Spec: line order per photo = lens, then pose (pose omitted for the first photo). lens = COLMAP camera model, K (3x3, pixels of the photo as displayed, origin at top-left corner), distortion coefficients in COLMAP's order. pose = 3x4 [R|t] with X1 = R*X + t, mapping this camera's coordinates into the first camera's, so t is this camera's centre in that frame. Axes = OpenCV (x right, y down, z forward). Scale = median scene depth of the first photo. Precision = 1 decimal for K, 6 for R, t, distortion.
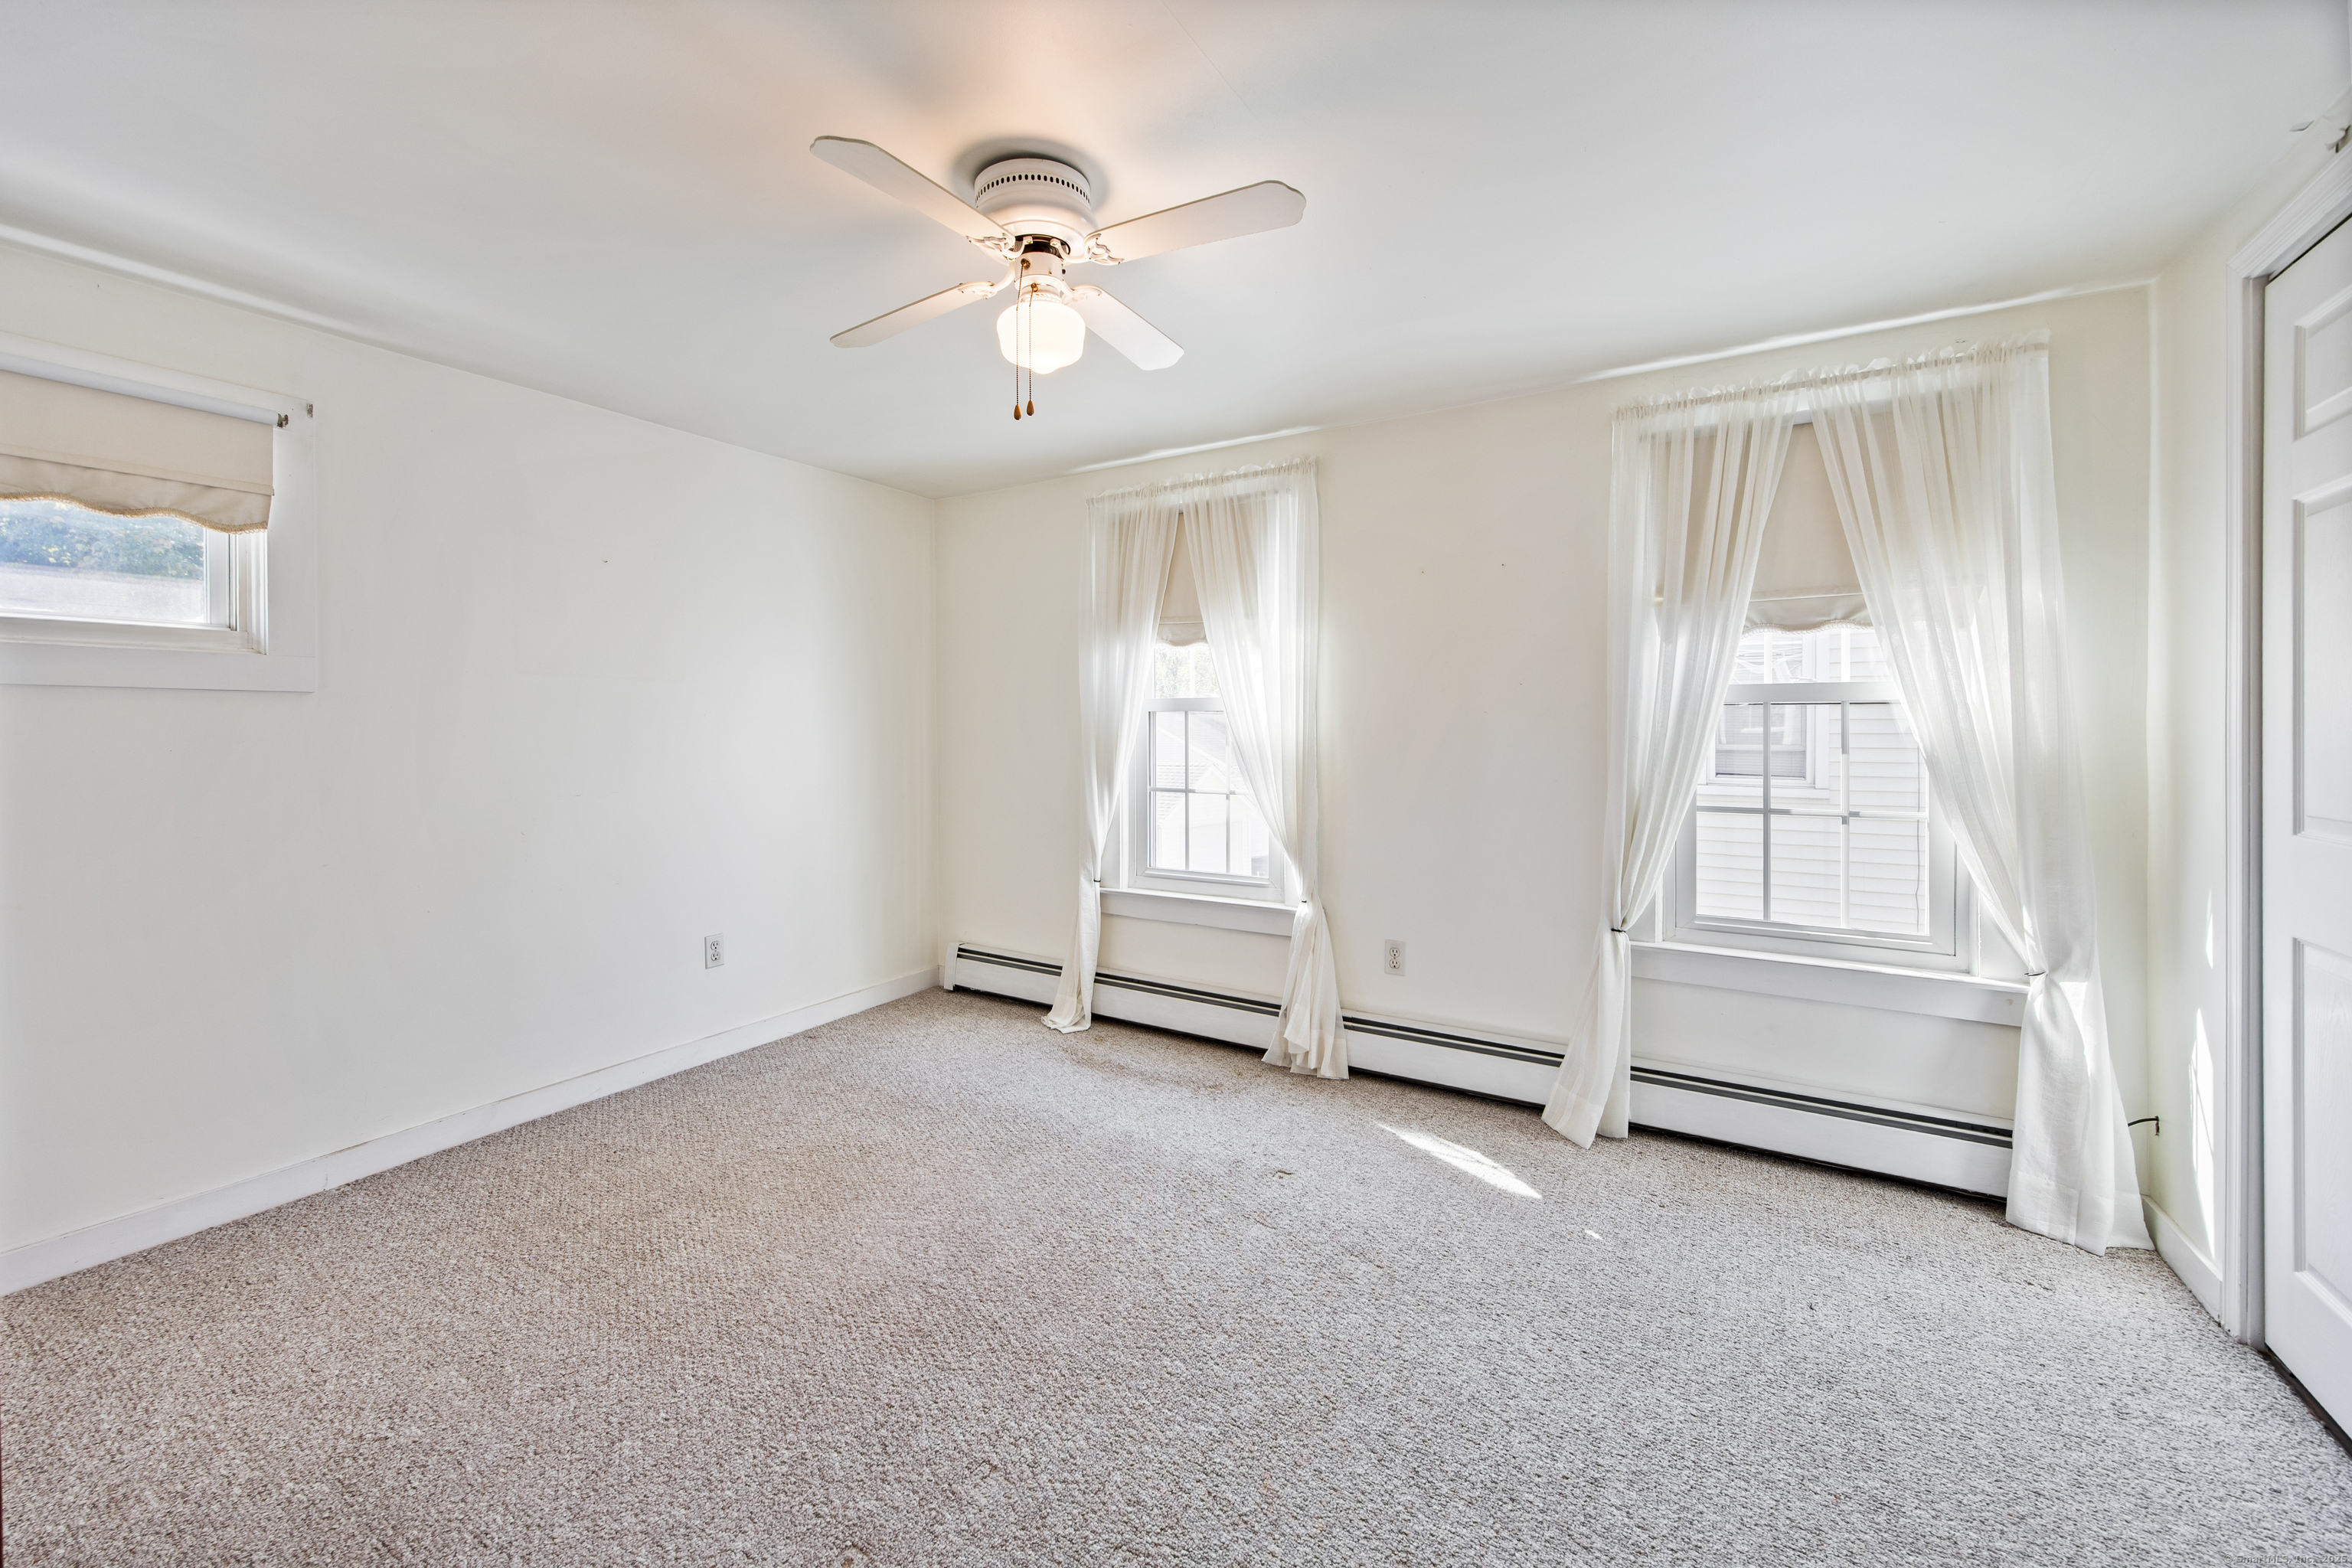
lens RADIAL K [[924.9, 0, 1170.7], [0, 924.9, 728.3], [0, 0, 1]] dist [0.001756, 0.000144]
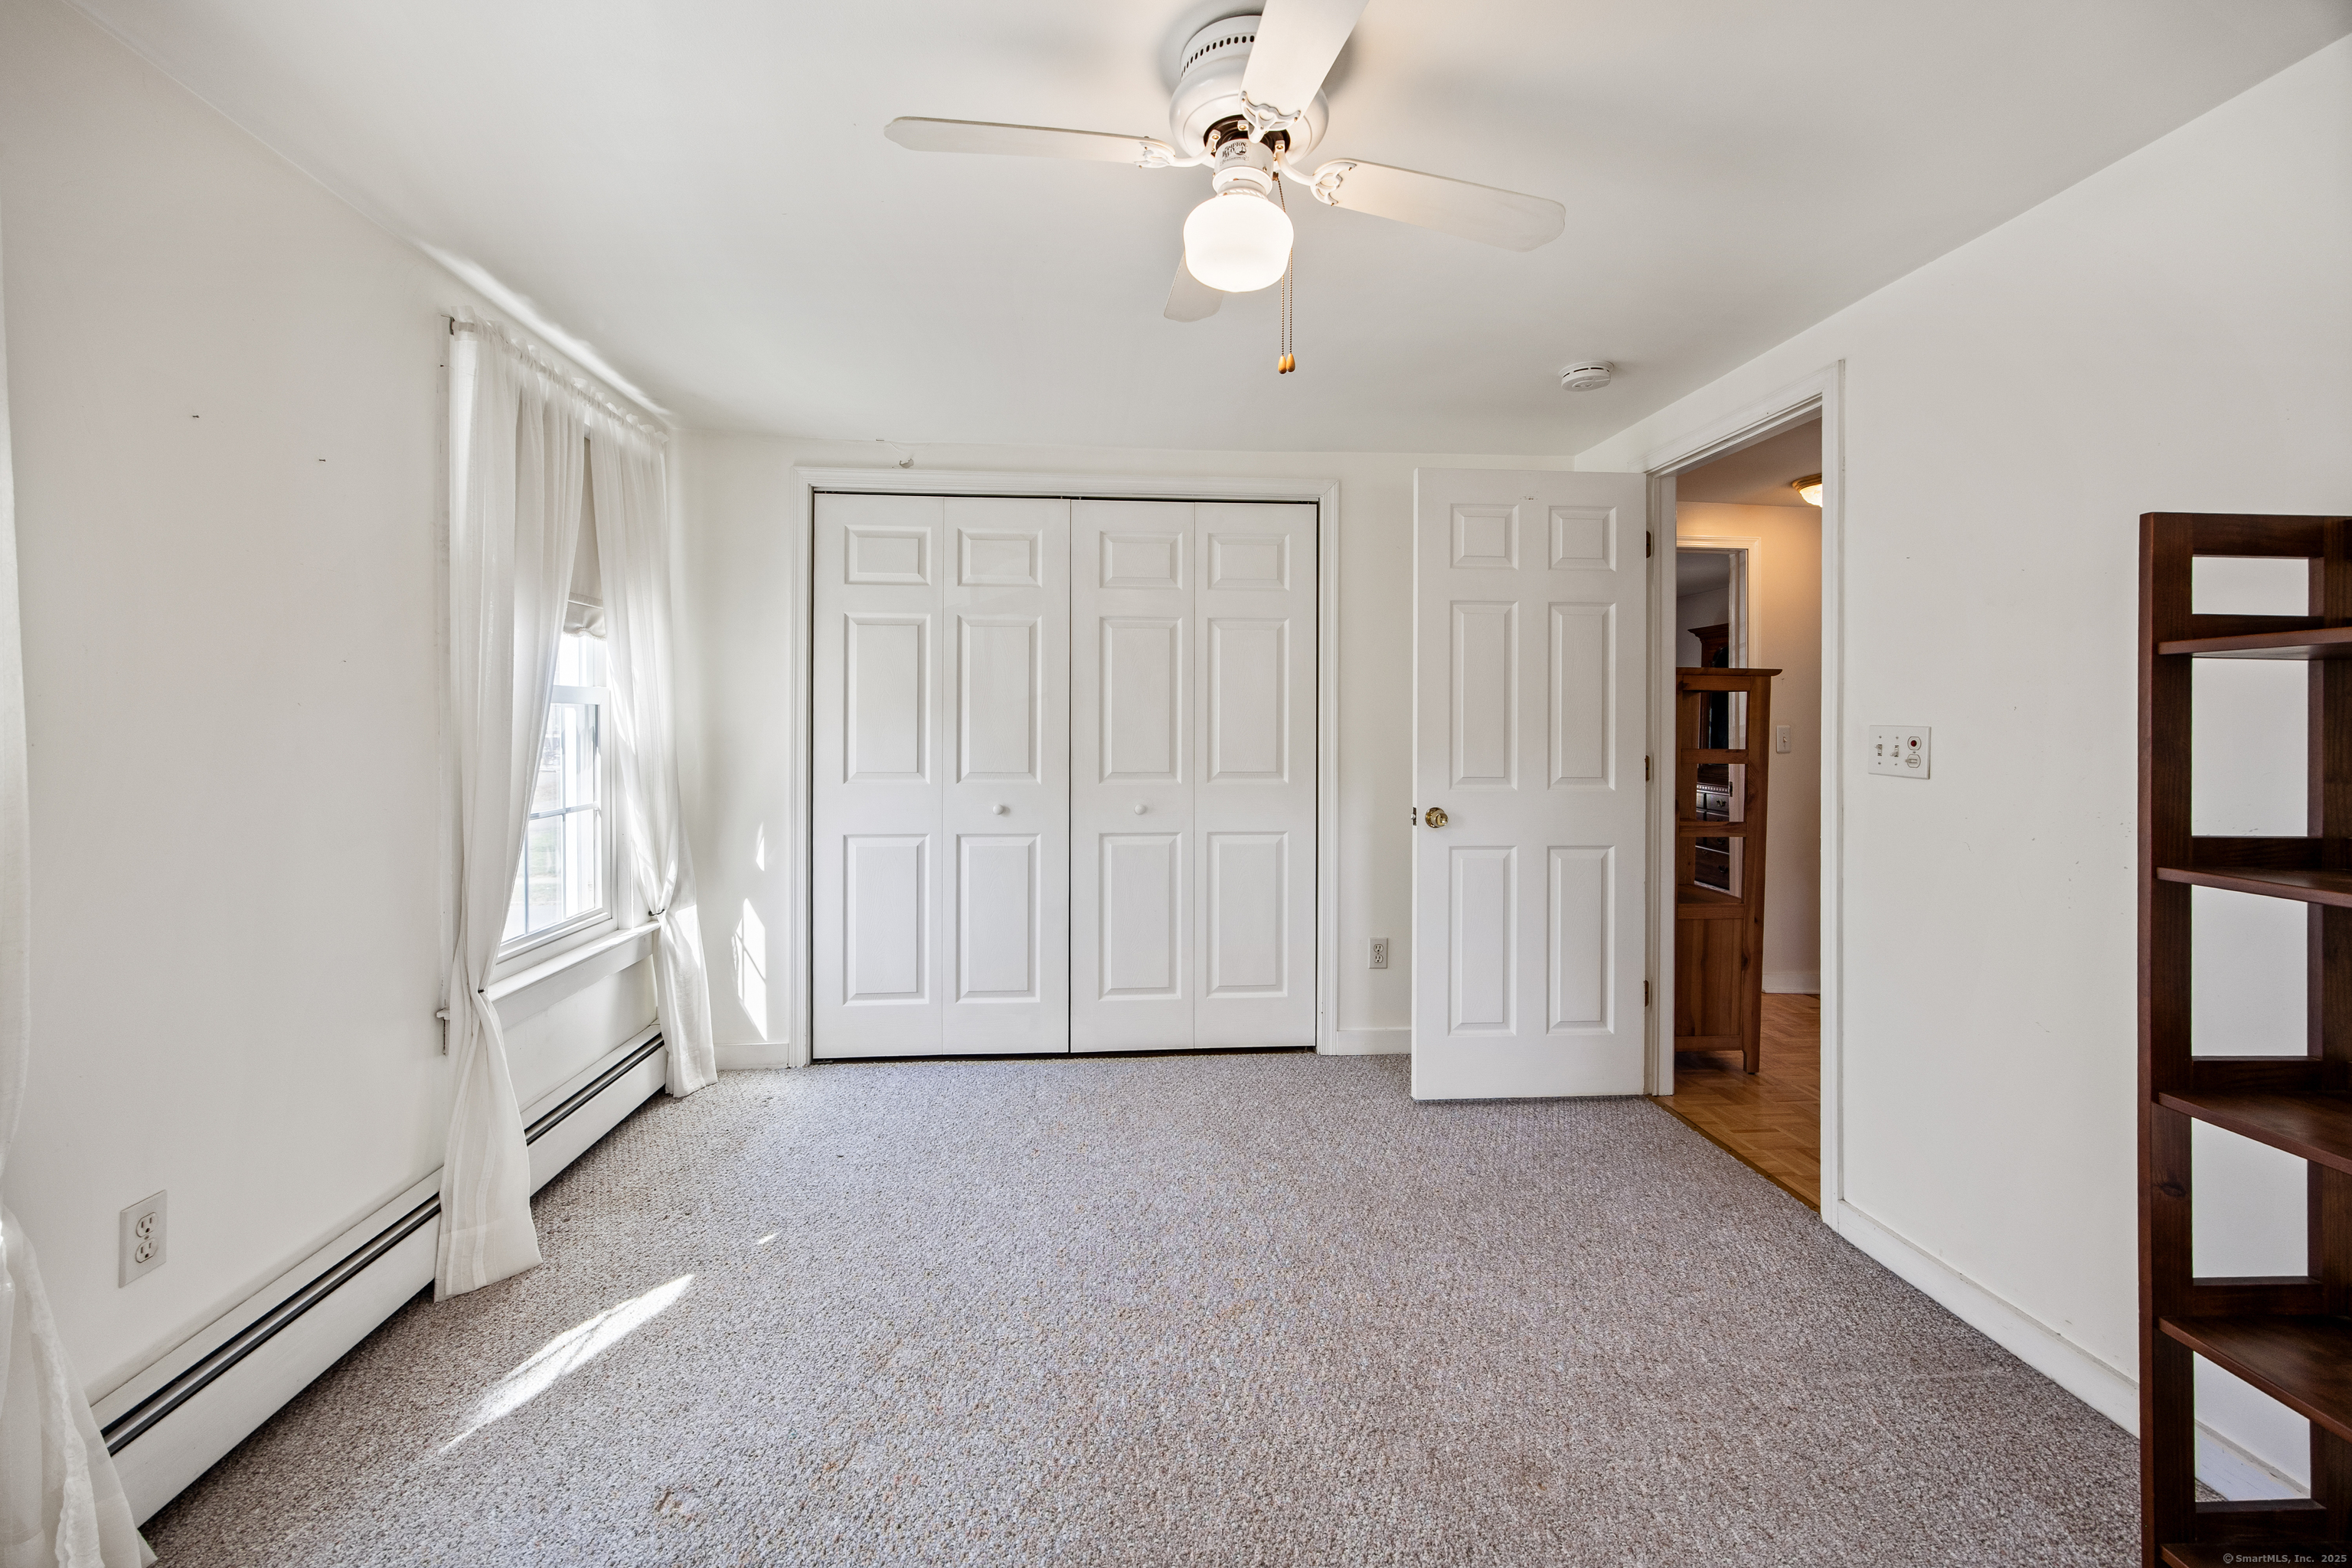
lens RADIAL K [[924.9, 0, 1170.7], [0, 924.9, 728.3], [0, 0, 1]] dist [0.001756, 0.000144]
pose [[-0.587214, -0.004160, 0.809421, -0.576047], [-0.002395, 0.999991, 0.003401, -0.006324], [-0.809428, 0.000059, -0.587219, 1.179128]]
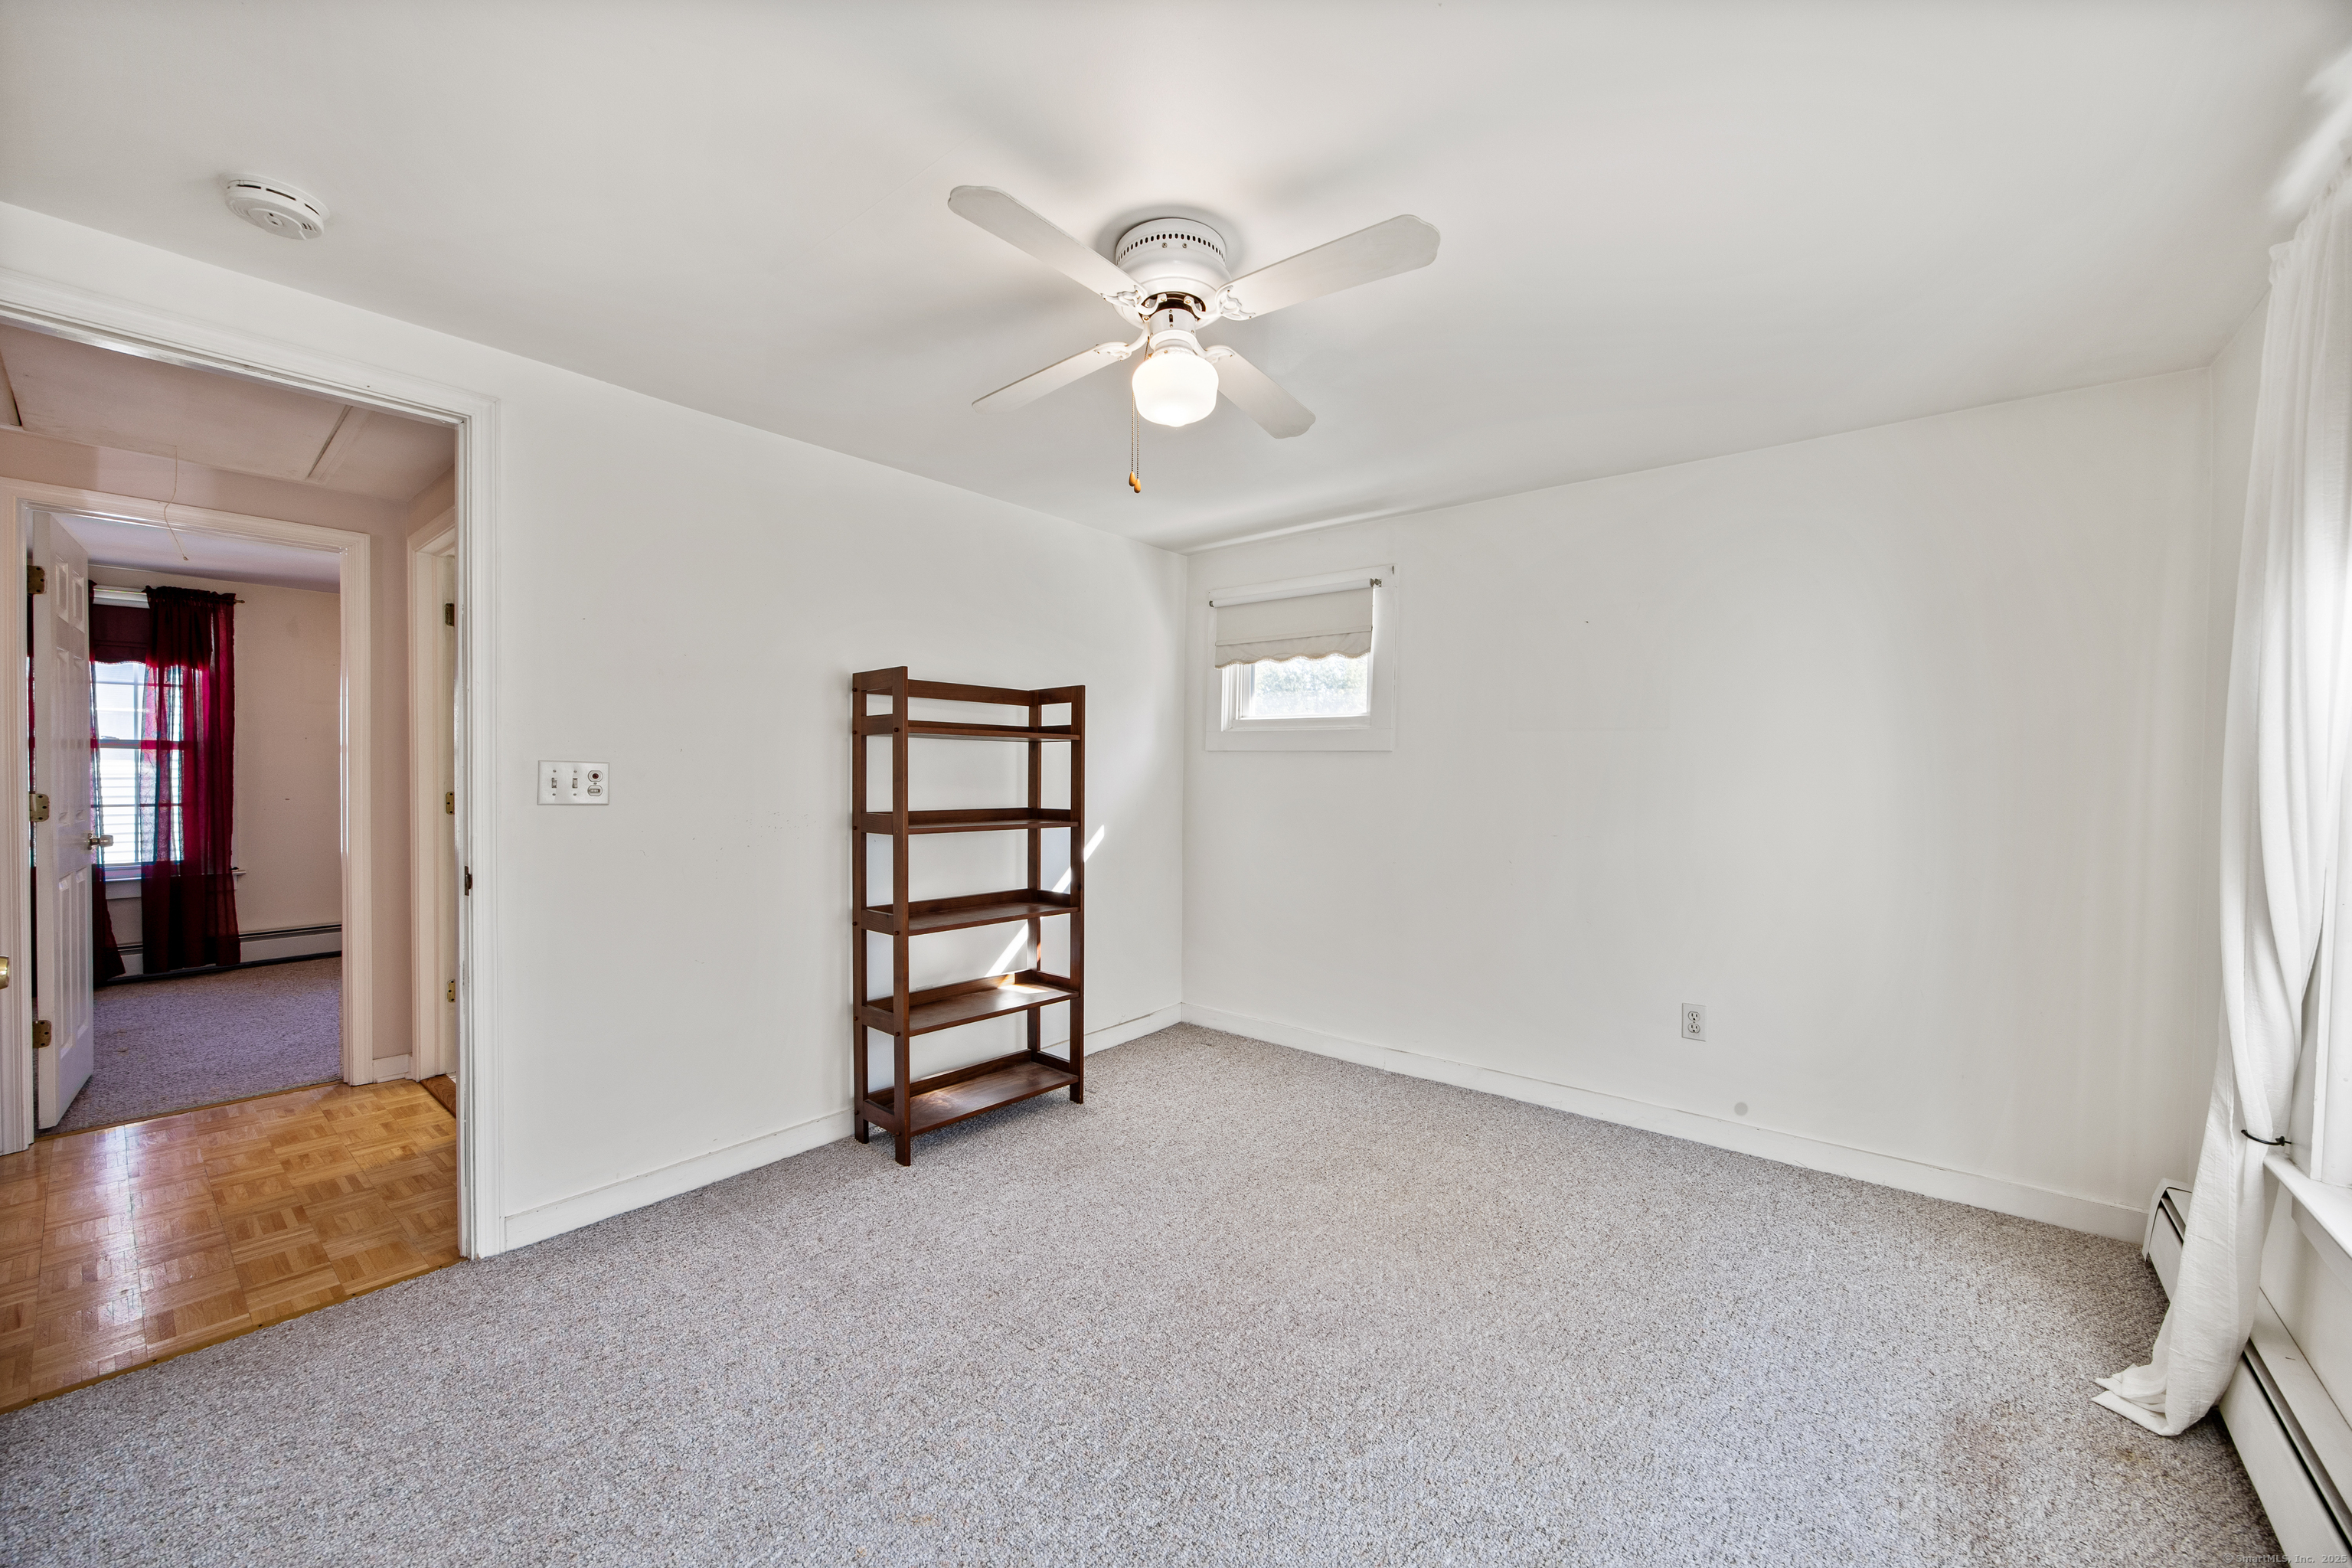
lens RADIAL K [[908.5, 0, 1176.0], [0, 908.5, 784.0], [0, 0, 1]] dist [-0.001509, -0.000382]
pose [[-0.141395, 0.016509, -0.989816, 0.665429], [-0.009633, 0.999791, 0.018051, -0.006739], [0.989906, 0.012087, -0.141207, 0.895263]]
